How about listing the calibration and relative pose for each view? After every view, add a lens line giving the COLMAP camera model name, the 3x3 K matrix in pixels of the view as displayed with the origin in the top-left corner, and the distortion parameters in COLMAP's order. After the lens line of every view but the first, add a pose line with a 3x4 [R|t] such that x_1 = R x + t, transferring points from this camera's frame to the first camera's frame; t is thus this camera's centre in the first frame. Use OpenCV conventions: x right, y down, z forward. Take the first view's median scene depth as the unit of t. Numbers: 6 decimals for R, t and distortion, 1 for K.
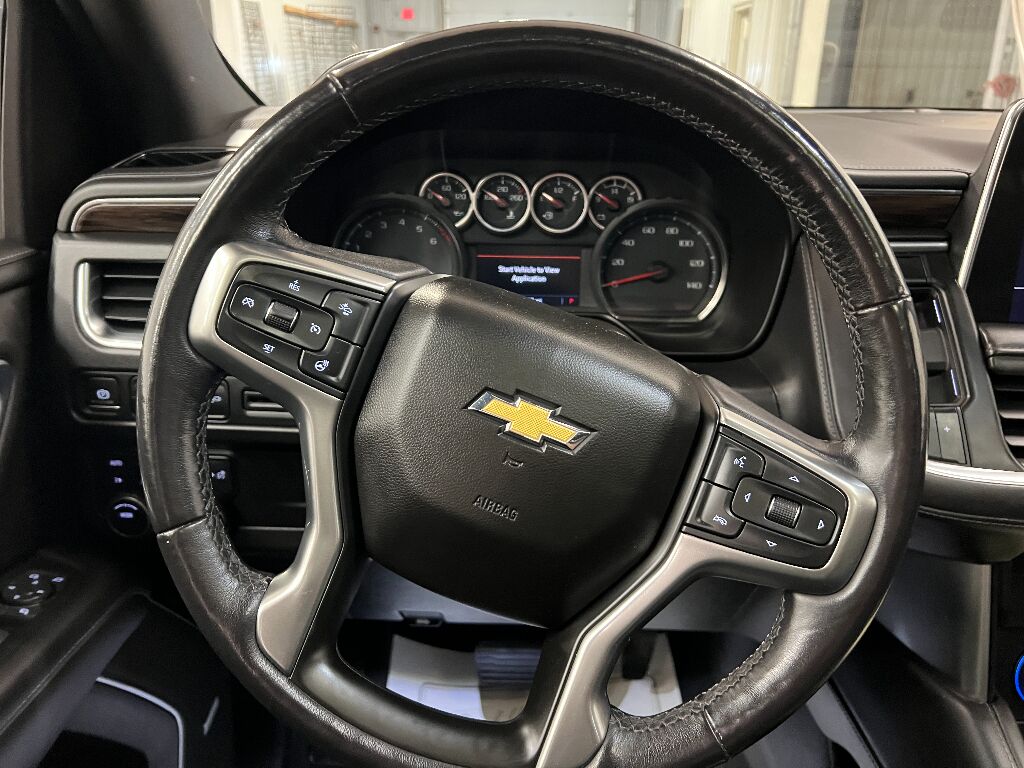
lens RADIAL K [[815.0, 0, 513.7], [0, 815.0, 367.7], [0, 0, 1]] dist [0.068932, -0.097766]
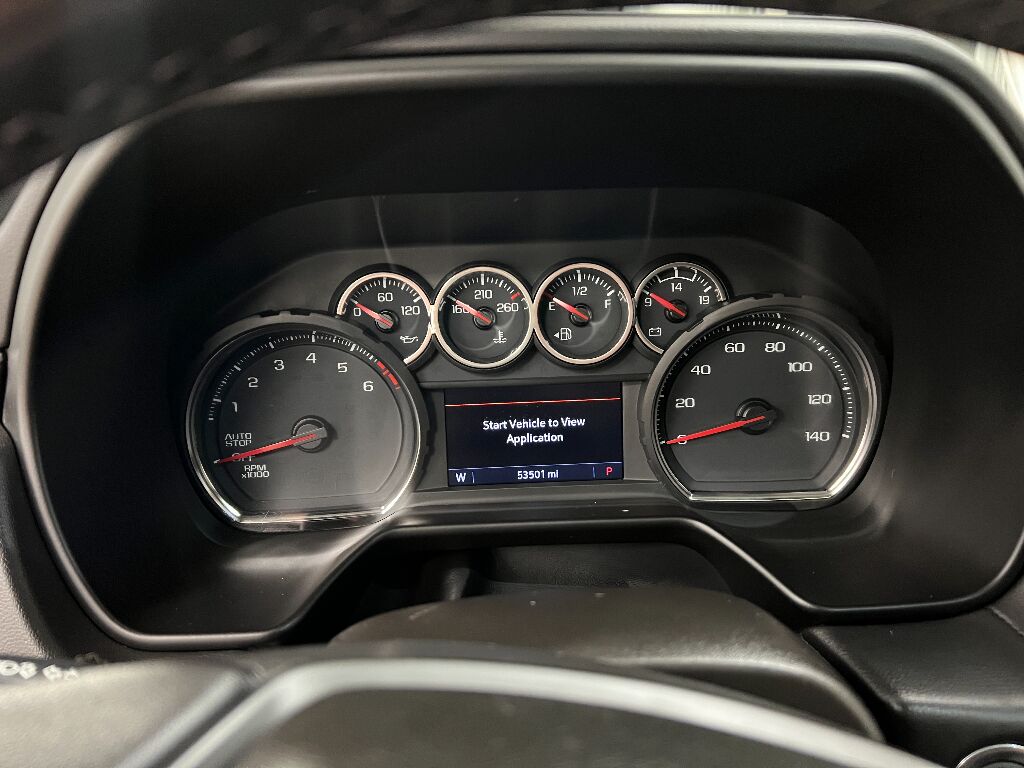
lens RADIAL K [[815.0, 0, 513.7], [0, 815.0, 367.7], [0, 0, 1]] dist [0.068932, -0.097766]
pose [[0.997667, -0.056977, 0.037604, -0.016579], [0.059134, 0.996506, -0.058978, -0.131241], [-0.034112, 0.061064, 0.997551, 0.428019]]
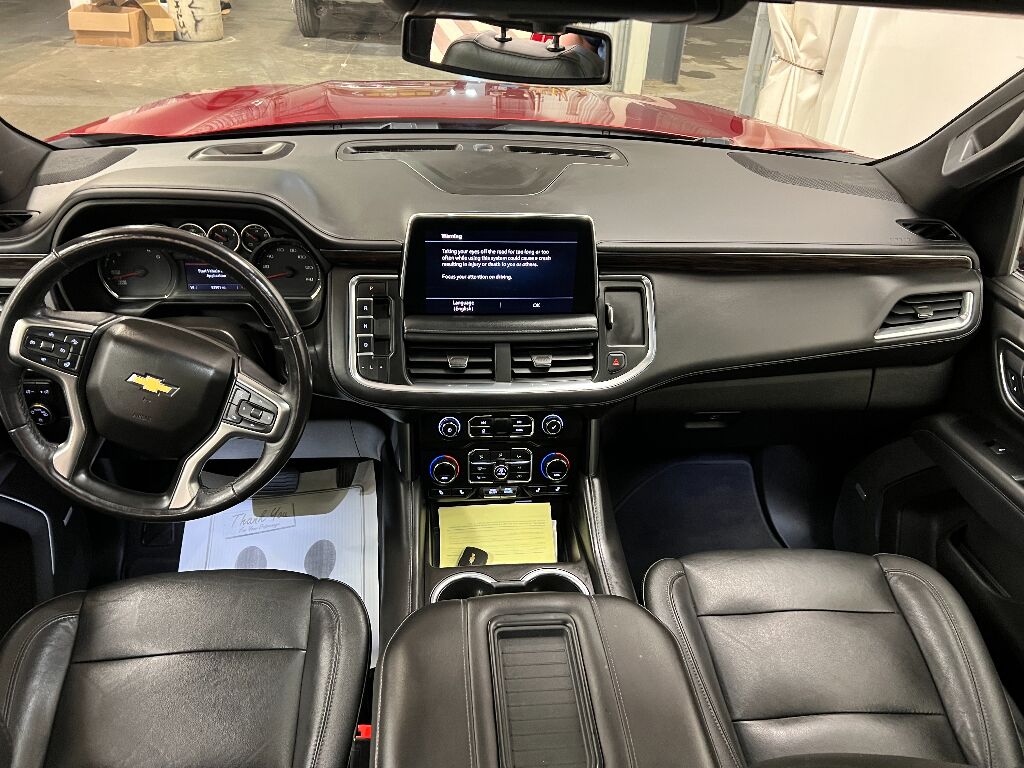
lens RADIAL K [[816.4, 0, 512.9], [0, 816.4, 402.0], [0, 0, 1]] dist [-0.000274, 0.000927]
pose [[0.992708, -0.033586, 0.115774, 0.465933], [0.006574, 0.974058, 0.226205, -0.250761], [-0.120368, -0.223794, 0.967175, -0.910680]]
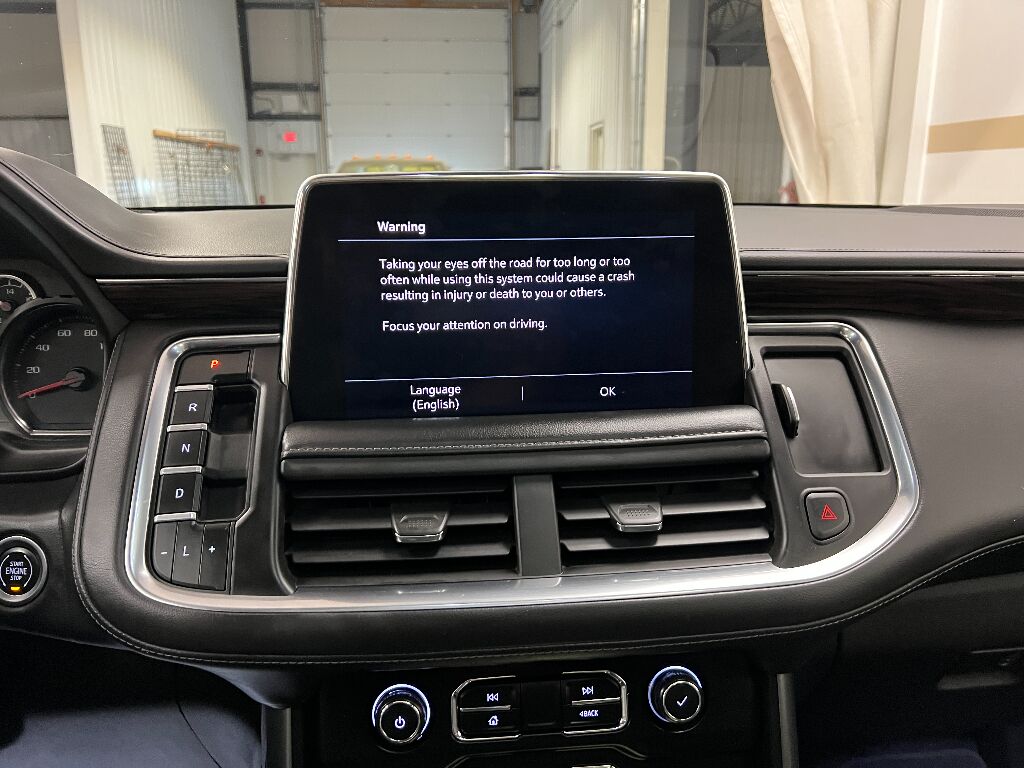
lens RADIAL K [[815.0, 0, 513.7], [0, 815.0, 367.7], [0, 0, 1]] dist [0.068932, -0.097766]
pose [[0.993637, -0.042532, 0.104286, 0.562574], [0.055863, 0.990142, -0.128446, 0.009905], [-0.097795, 0.133454, 0.986218, 0.083568]]
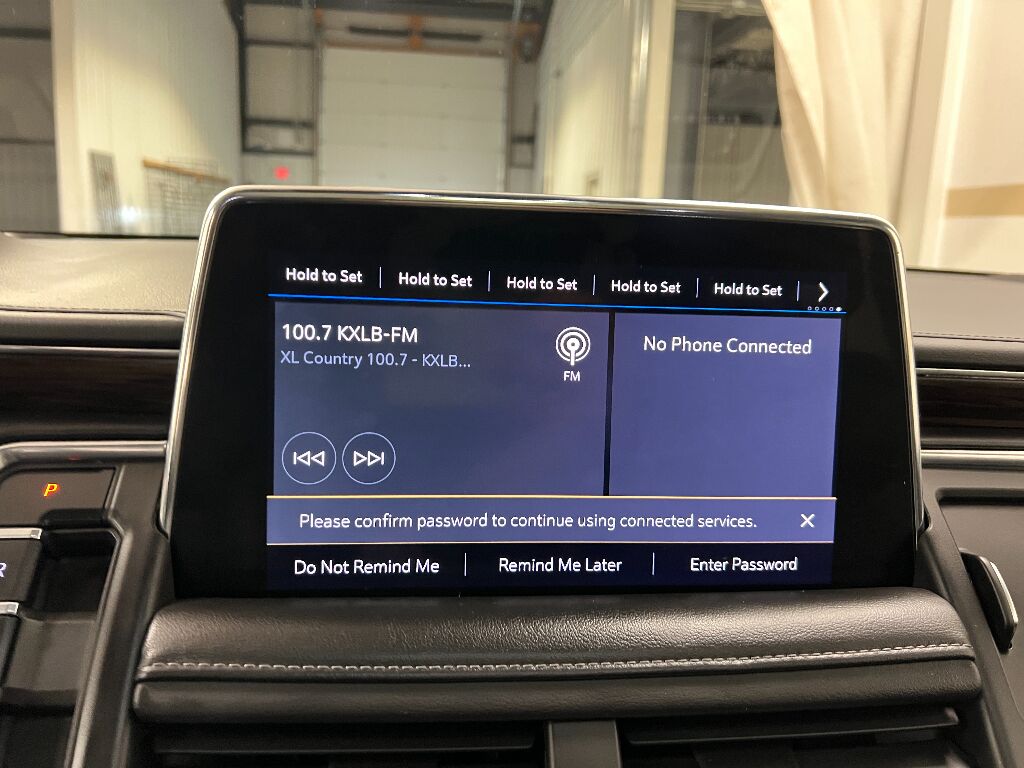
lens RADIAL K [[816.4, 0, 512.9], [0, 816.4, 402.0], [0, 0, 1]] dist [-0.000274, 0.000927]
pose [[0.992427, 0.000307, 0.122837, 0.564899], [0.017114, 0.989899, -0.140737, -0.081404], [-0.121639, 0.141774, 0.982397, 0.361586]]
